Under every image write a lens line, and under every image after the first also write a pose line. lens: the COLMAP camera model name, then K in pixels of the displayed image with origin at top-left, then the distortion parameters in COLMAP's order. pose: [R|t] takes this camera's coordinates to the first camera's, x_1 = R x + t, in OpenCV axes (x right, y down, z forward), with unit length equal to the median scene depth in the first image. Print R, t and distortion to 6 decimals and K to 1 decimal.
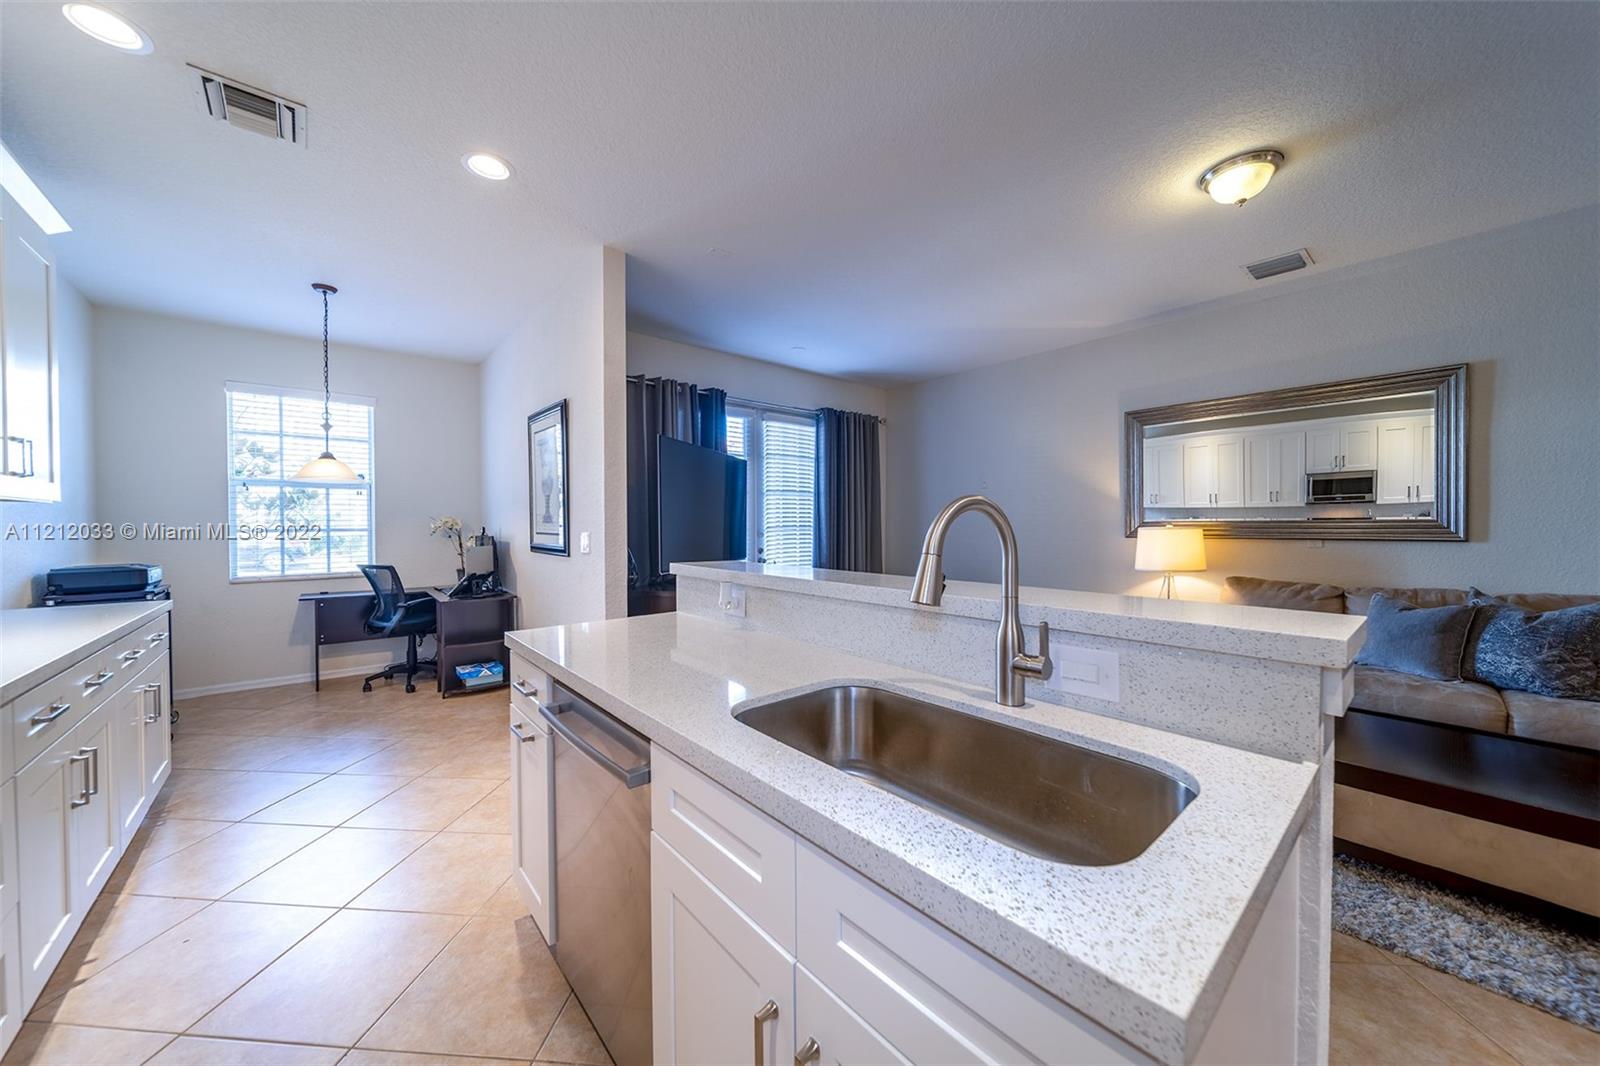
lens RADIAL K [[559.5, 0, 796.9], [0, 559.5, 530.2], [0, 0, 1]] dist [-0.000123, -0.001332]
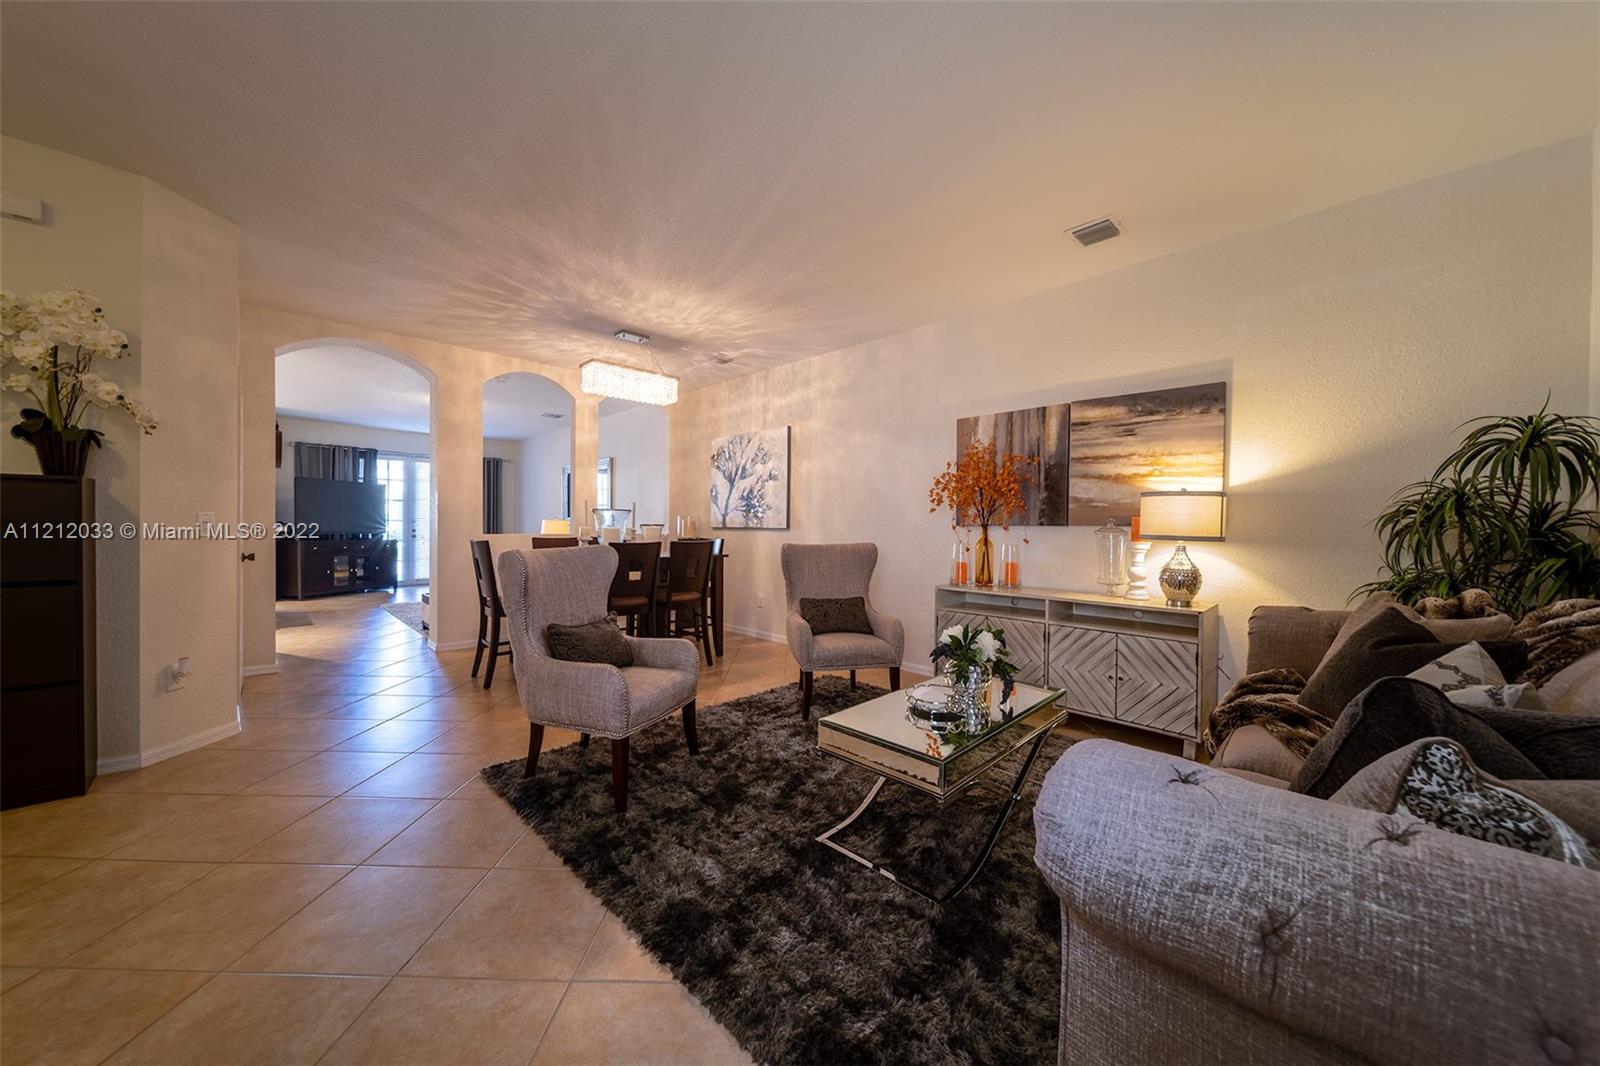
lens RADIAL K [[559.5, 0, 798.8], [0, 559.5, 532.5], [0, 0, 1]] dist [-0.000123, -0.001332]
pose [[0.997360, 0.014015, 0.071244, 1.343670], [-0.014190, 0.999897, 0.001956, 0.025972], [-0.071209, -0.002962, 0.997457, -1.197054]]
